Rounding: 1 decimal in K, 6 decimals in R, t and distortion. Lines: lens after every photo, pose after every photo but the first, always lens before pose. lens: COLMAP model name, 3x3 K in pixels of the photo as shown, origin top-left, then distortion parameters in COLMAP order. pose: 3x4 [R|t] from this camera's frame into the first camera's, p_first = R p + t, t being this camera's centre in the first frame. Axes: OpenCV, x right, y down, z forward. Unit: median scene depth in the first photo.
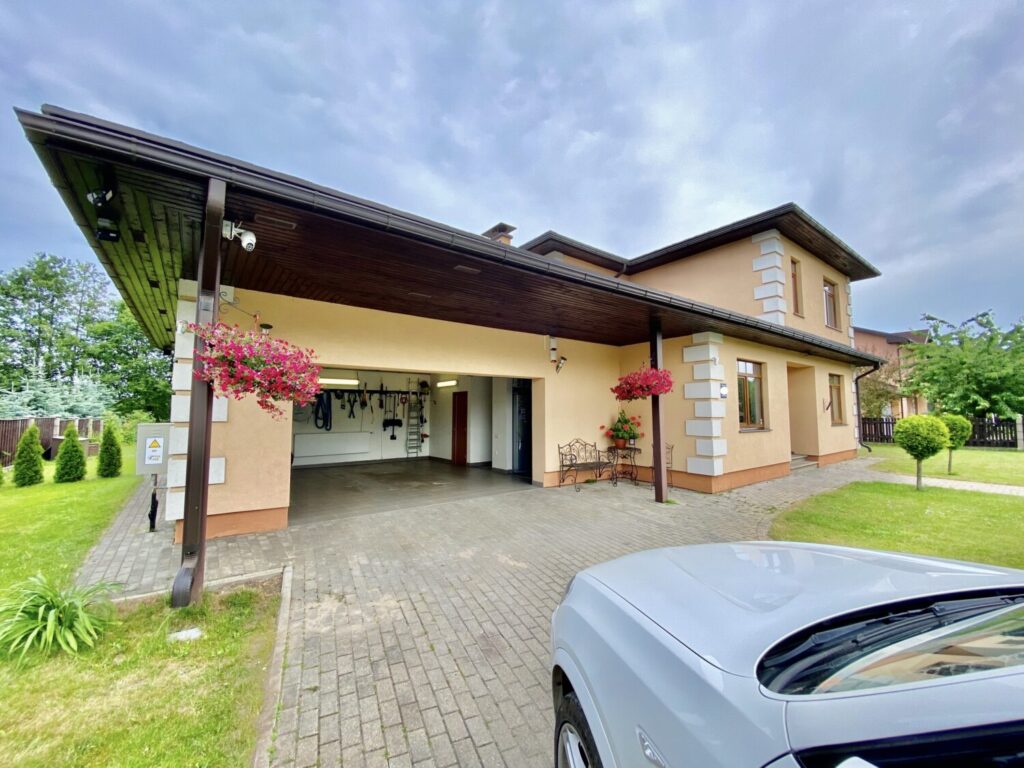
lens RADIAL K [[418.2, 0, 513.1], [0, 418.2, 380.6], [0, 0, 1]] dist [0.031256, -0.025134]
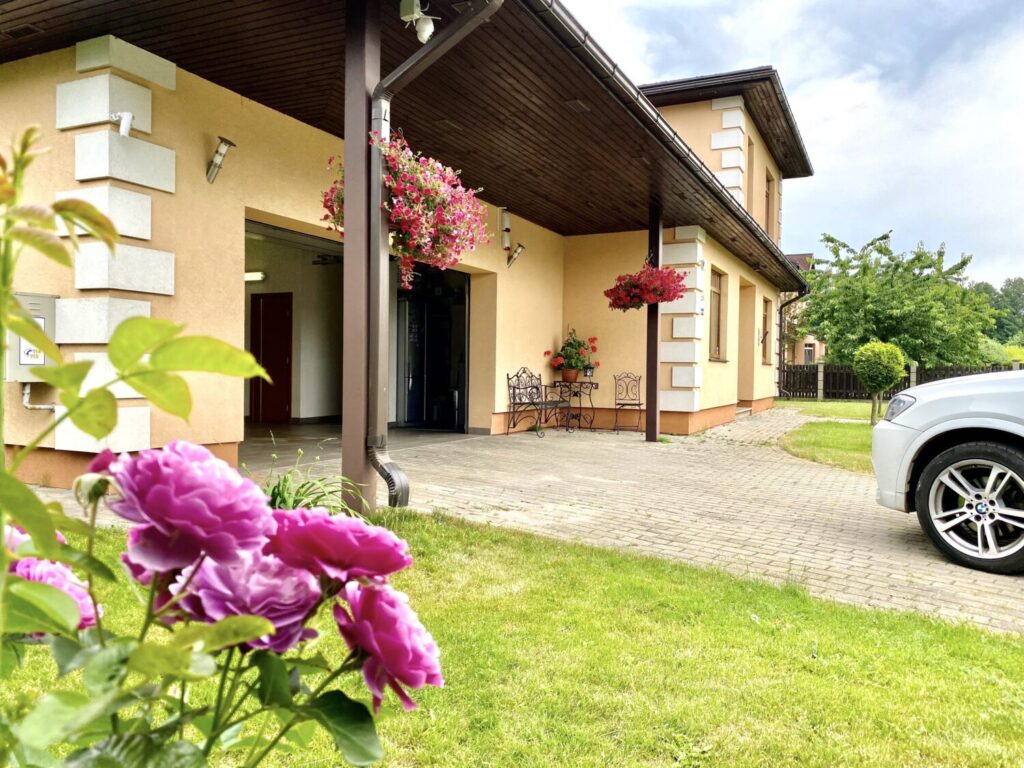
lens RADIAL K [[810.2, 0, 509.4], [0, 810.2, 400.0], [0, 0, 1]] dist [0.005065, -0.008470]
pose [[0.886080, -0.003474, 0.463519, -0.442618], [-0.046672, 0.994221, 0.096673, 0.061110], [-0.461176, -0.107294, 0.880798, -0.141707]]
